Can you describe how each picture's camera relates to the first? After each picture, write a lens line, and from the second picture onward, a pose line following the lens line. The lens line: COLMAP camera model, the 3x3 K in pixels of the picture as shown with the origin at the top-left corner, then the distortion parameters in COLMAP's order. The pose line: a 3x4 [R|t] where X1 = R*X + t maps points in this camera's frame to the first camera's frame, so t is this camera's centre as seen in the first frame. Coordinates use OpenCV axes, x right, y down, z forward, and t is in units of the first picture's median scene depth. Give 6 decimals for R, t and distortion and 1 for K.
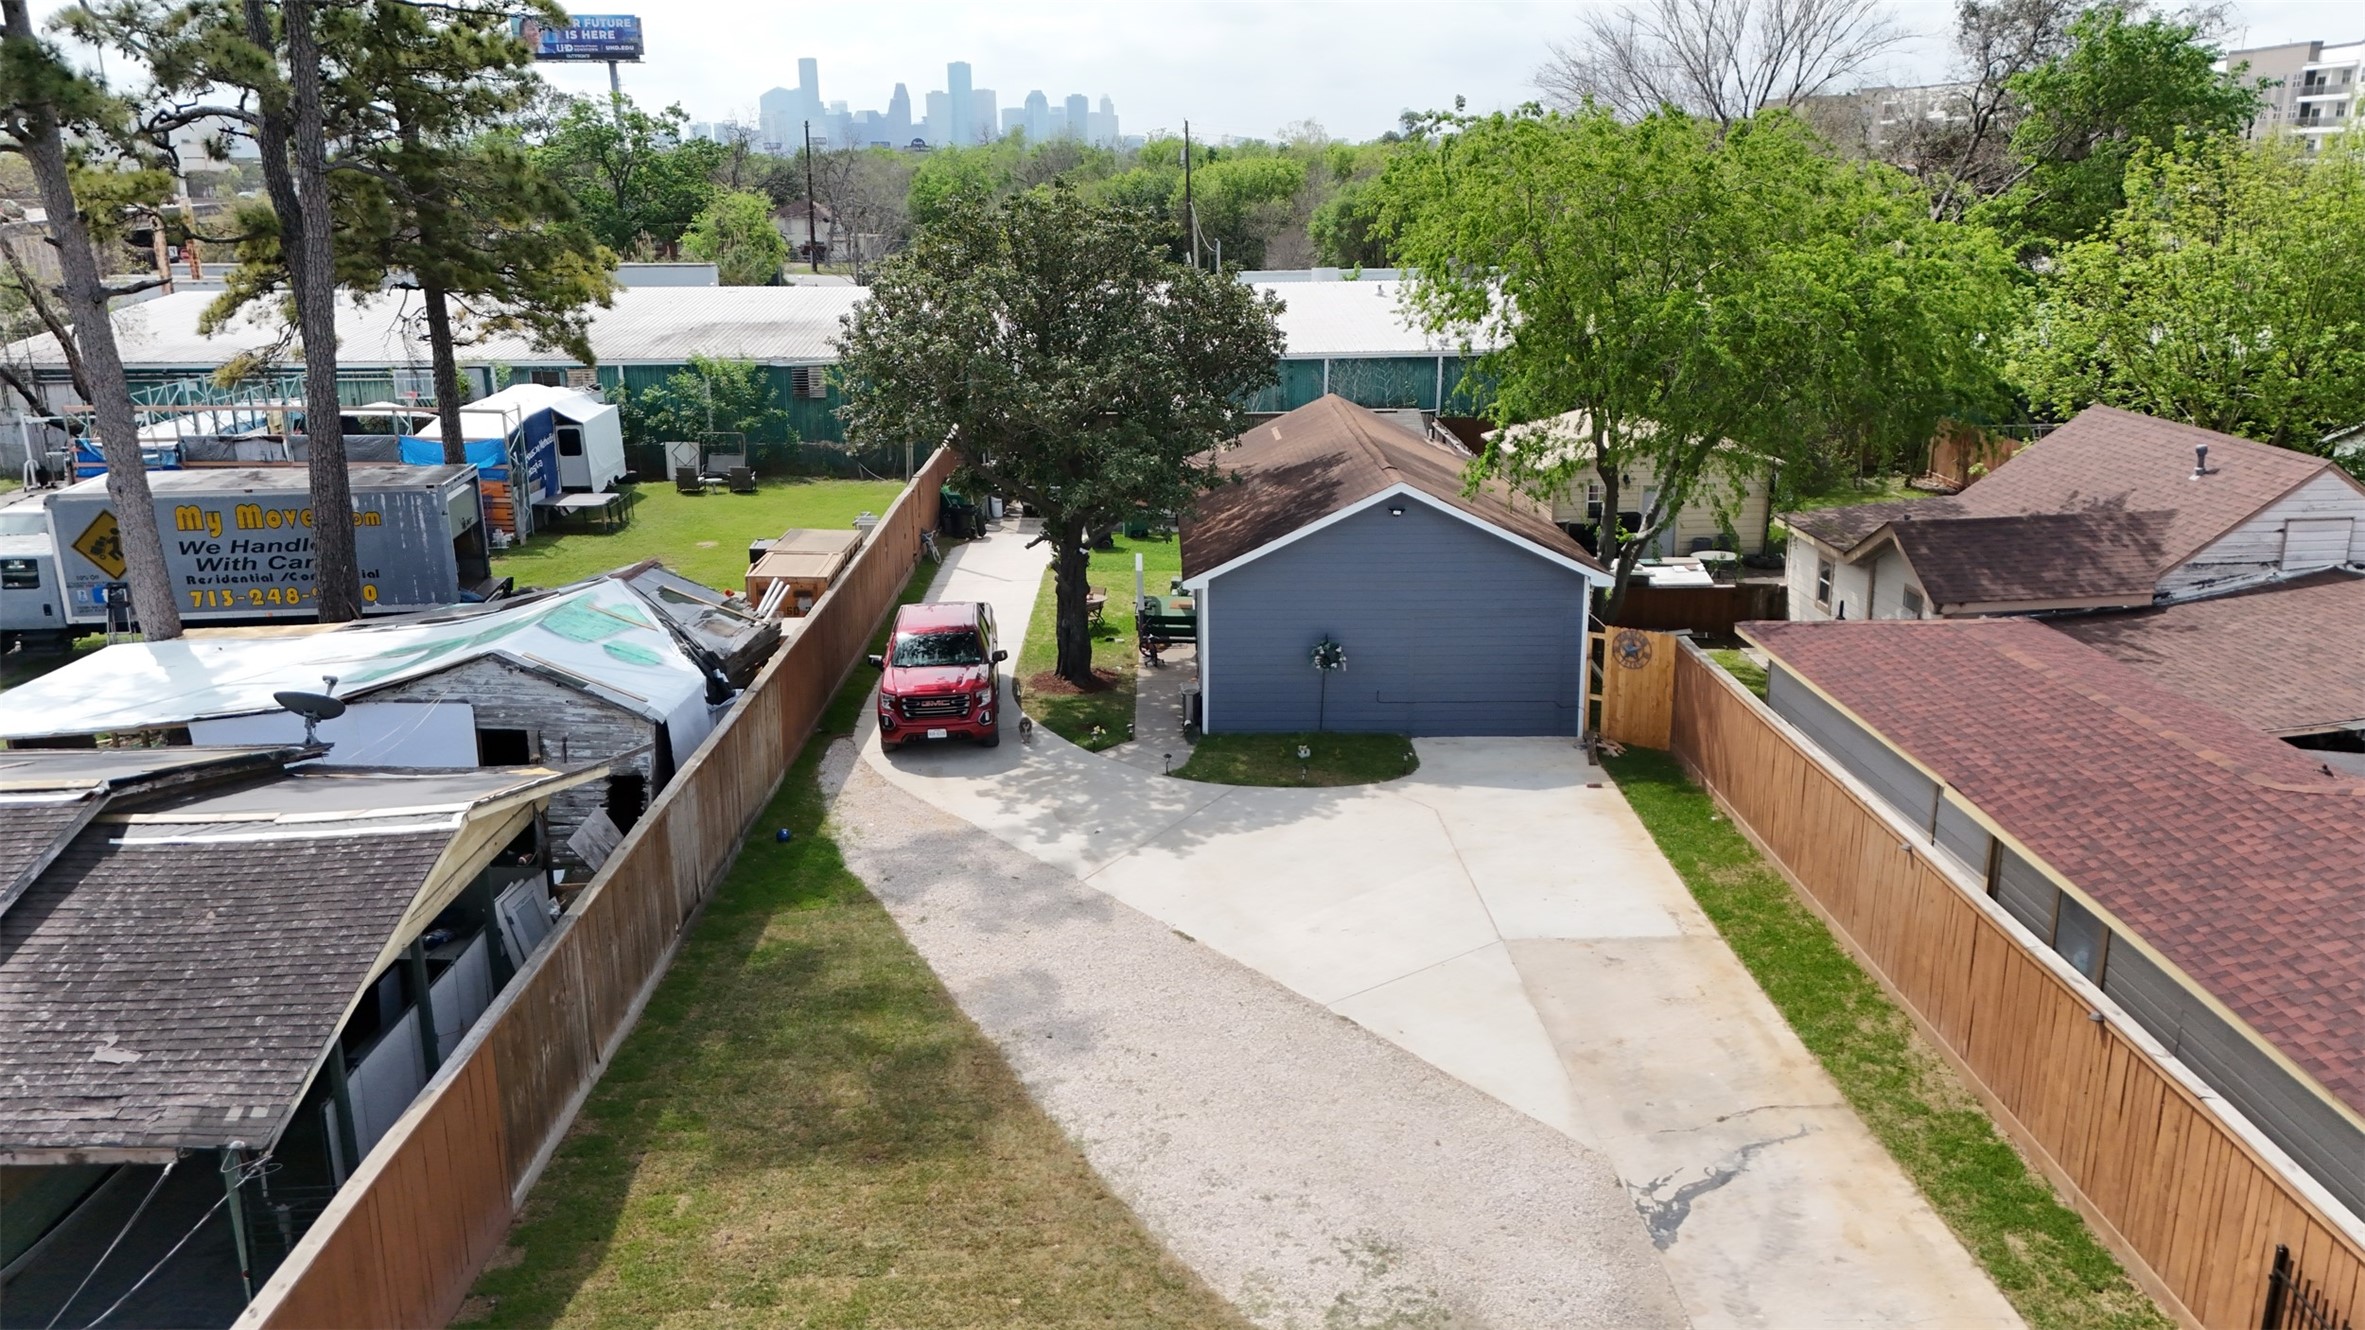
lens RADIAL K [[1727.6, 0, 1182.5], [0, 1727.6, 665.0], [0, 0, 1]] dist [0.032418, 0.003731]
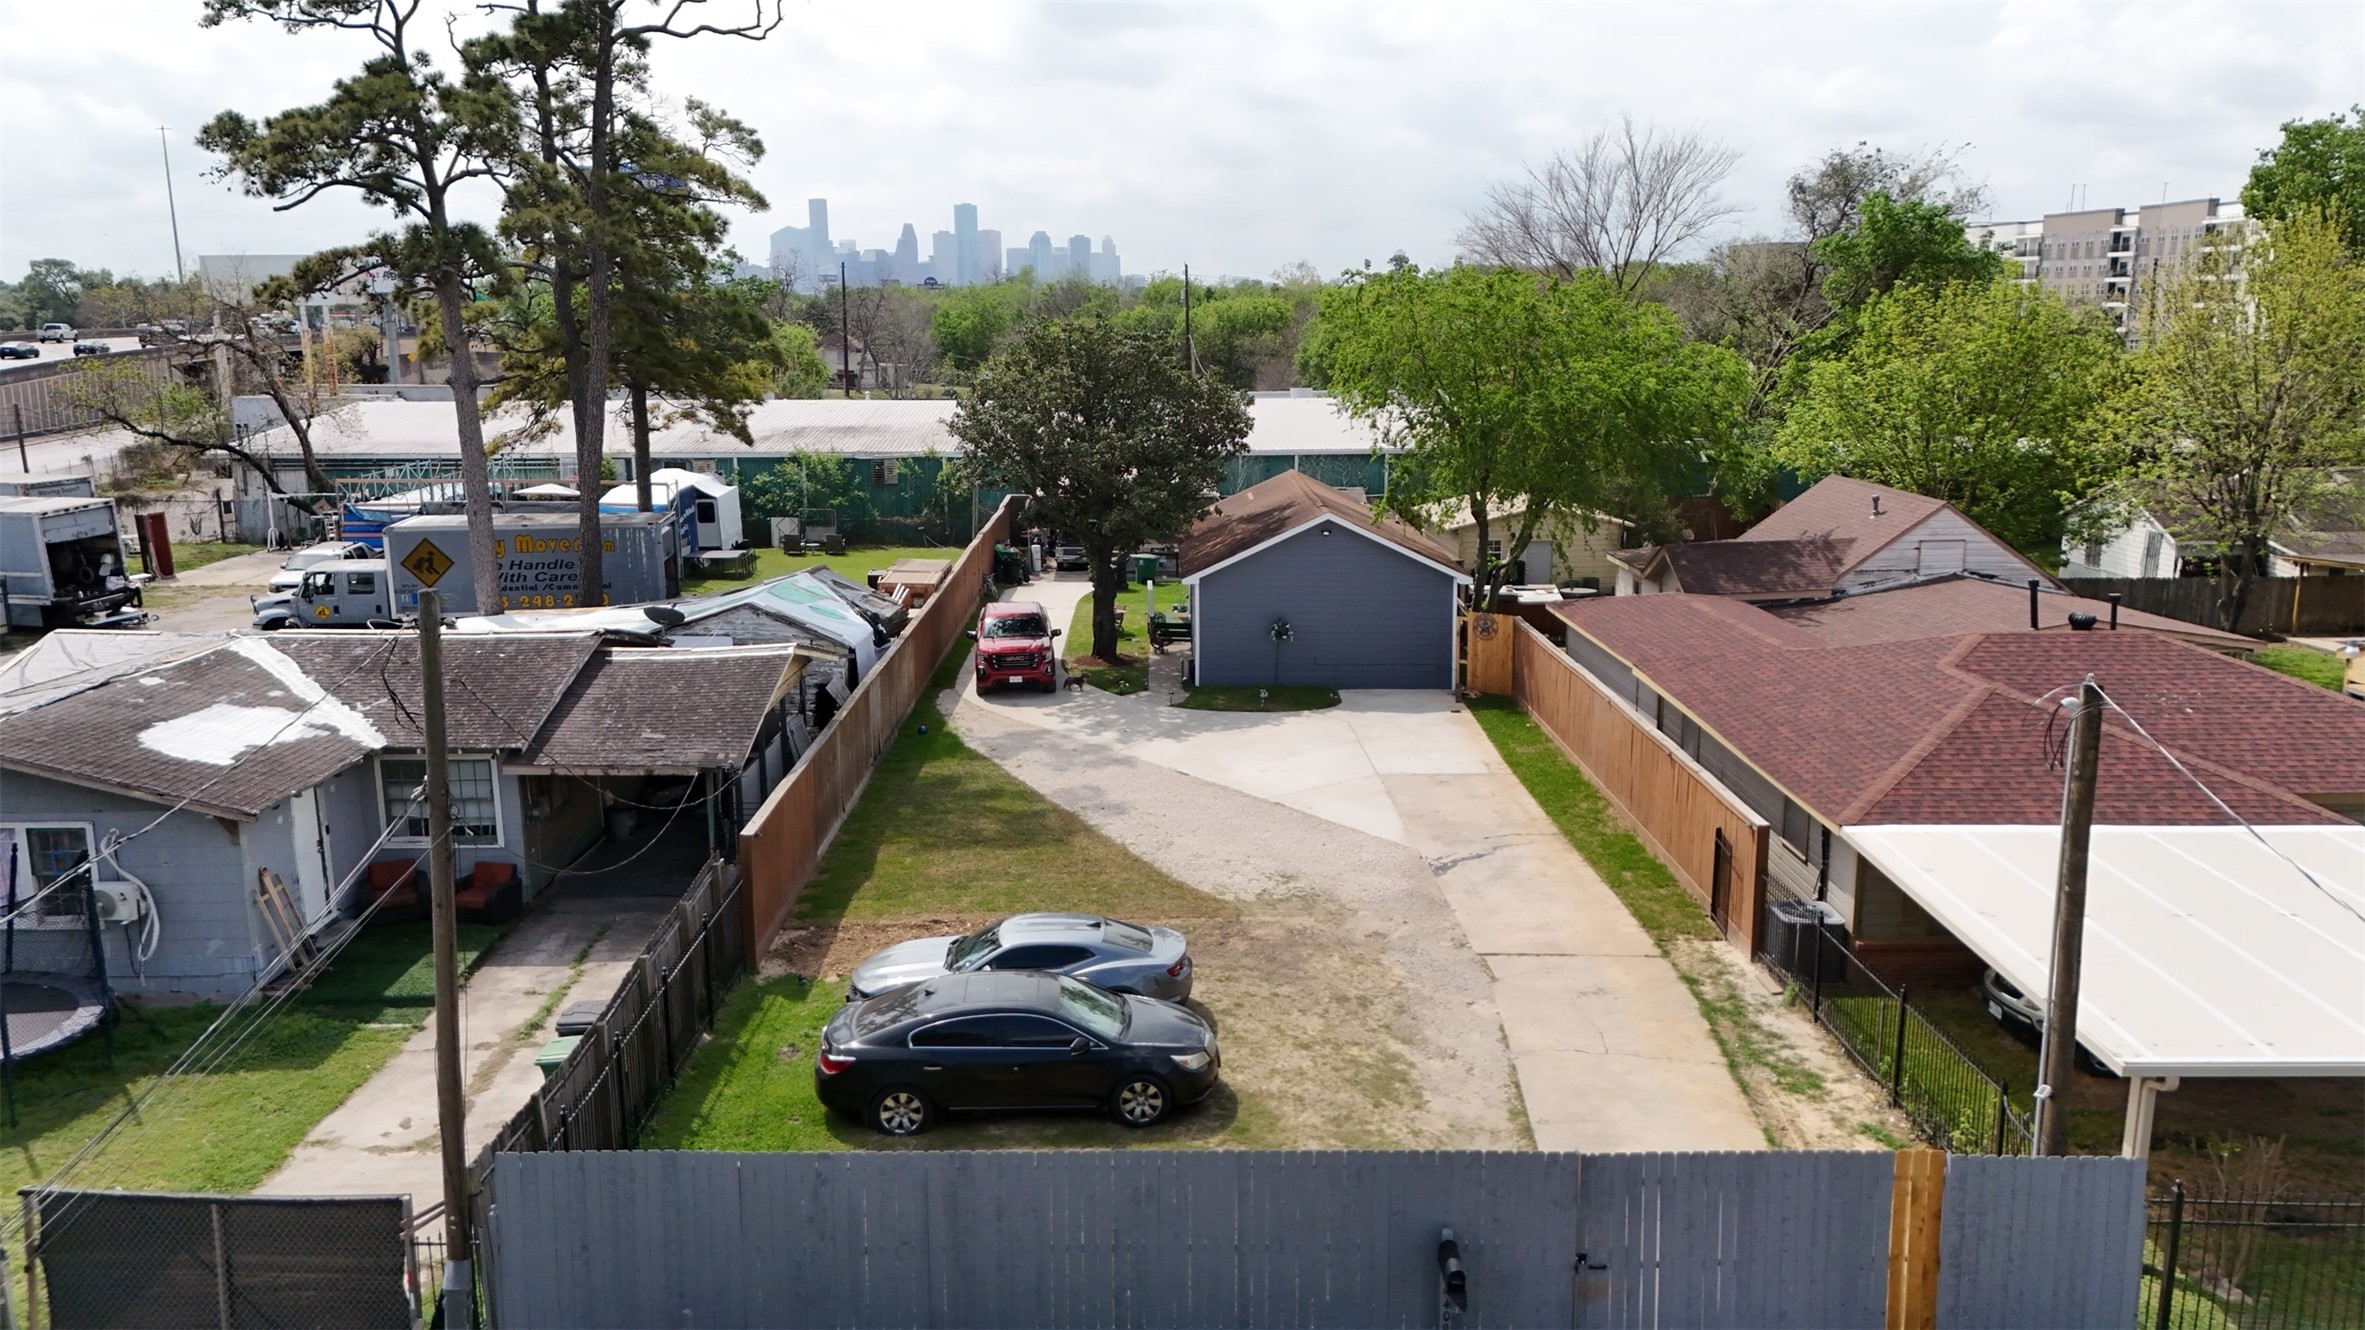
lens RADIAL K [[1719.7, 0, 1182.5], [0, 1719.7, 665.0], [0, 0, 1]] dist [0.052840, -0.002100]
pose [[0.999988, 0.004825, 0.001218, -0.000770], [-0.004721, 0.997248, -0.073987, 0.131303], [-0.001571, 0.073981, 0.997258, -0.456459]]
